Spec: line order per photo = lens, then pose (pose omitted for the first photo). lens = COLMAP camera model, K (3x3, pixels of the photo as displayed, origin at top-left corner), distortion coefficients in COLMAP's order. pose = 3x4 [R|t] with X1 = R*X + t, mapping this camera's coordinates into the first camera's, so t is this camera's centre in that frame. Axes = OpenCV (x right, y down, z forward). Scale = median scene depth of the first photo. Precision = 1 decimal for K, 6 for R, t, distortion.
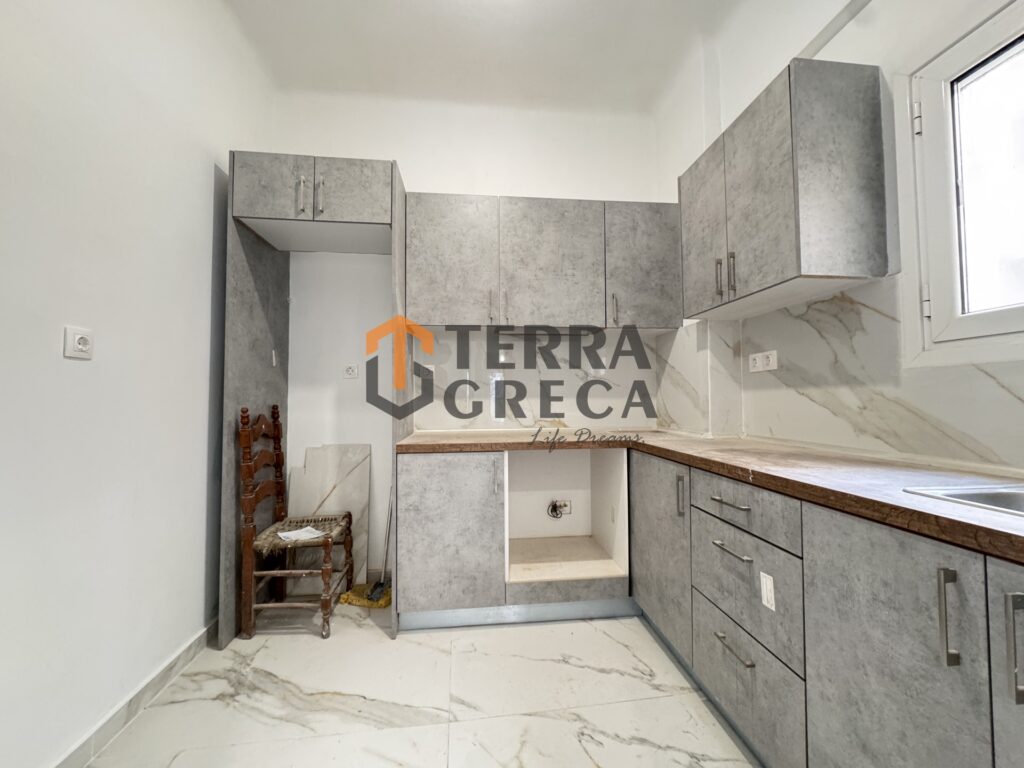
lens RADIAL K [[407.2, 0, 513.3], [0, 407.2, 385.4], [0, 0, 1]] dist [-0.004691, 0.000622]
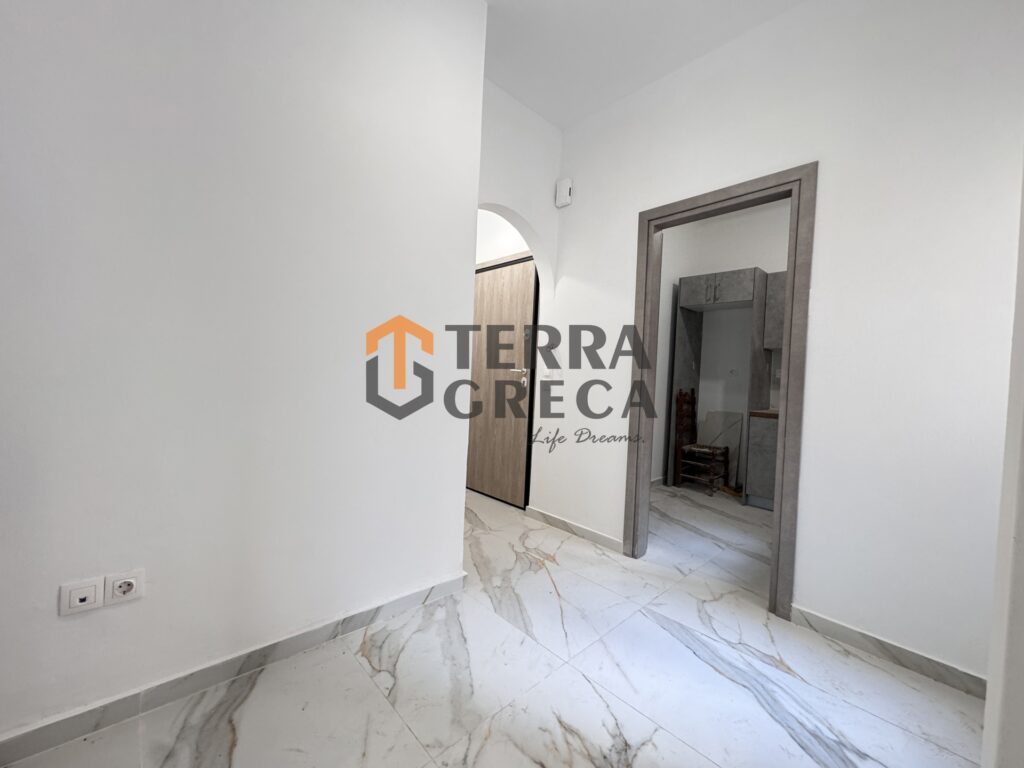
lens RADIAL K [[407.2, 0, 513.8], [0, 407.2, 381.2], [0, 0, 1]] dist [-0.004691, 0.000622]
pose [[0.589258, 0.045601, -0.806657, 0.652620], [-0.026267, 0.998959, 0.037285, -0.049045], [0.807518, -0.000782, 0.589842, -1.148508]]
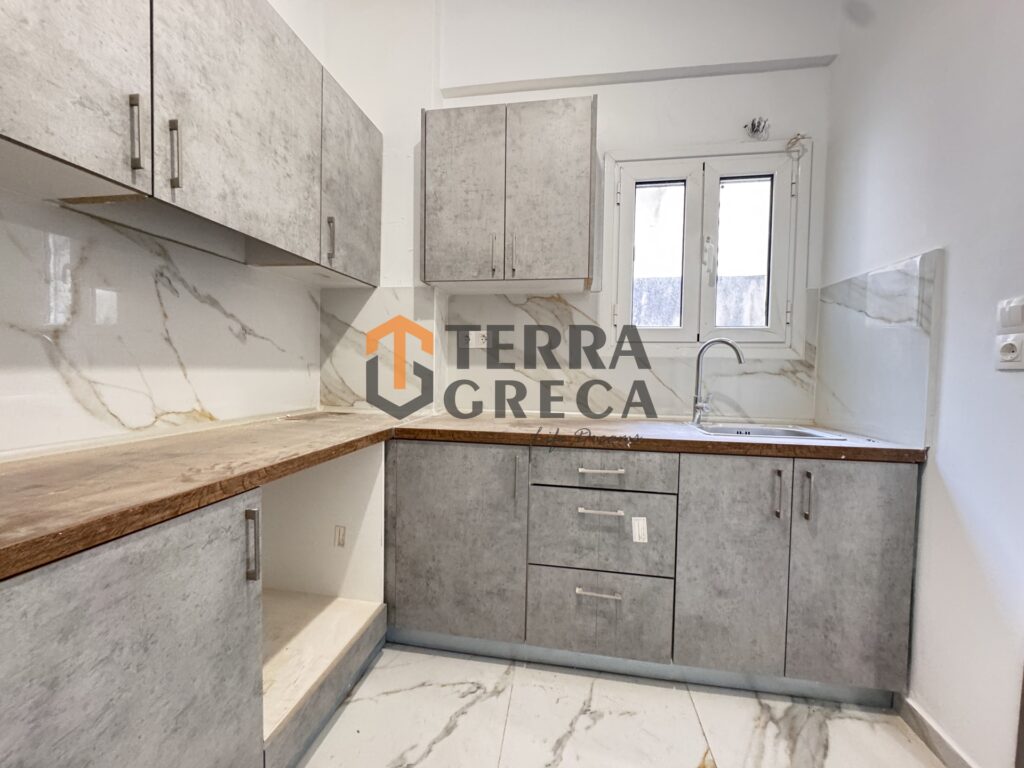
lens RADIAL K [[407.2, 0, 512.0], [0, 407.2, 385.7], [0, 0, 1]] dist [-0.004691, 0.000622]
pose [[0.268256, -0.028313, 0.962931, -0.405457], [-0.052461, 0.997655, 0.043949, 0.011426], [-0.961918, -0.062306, 0.266142, 0.624088]]
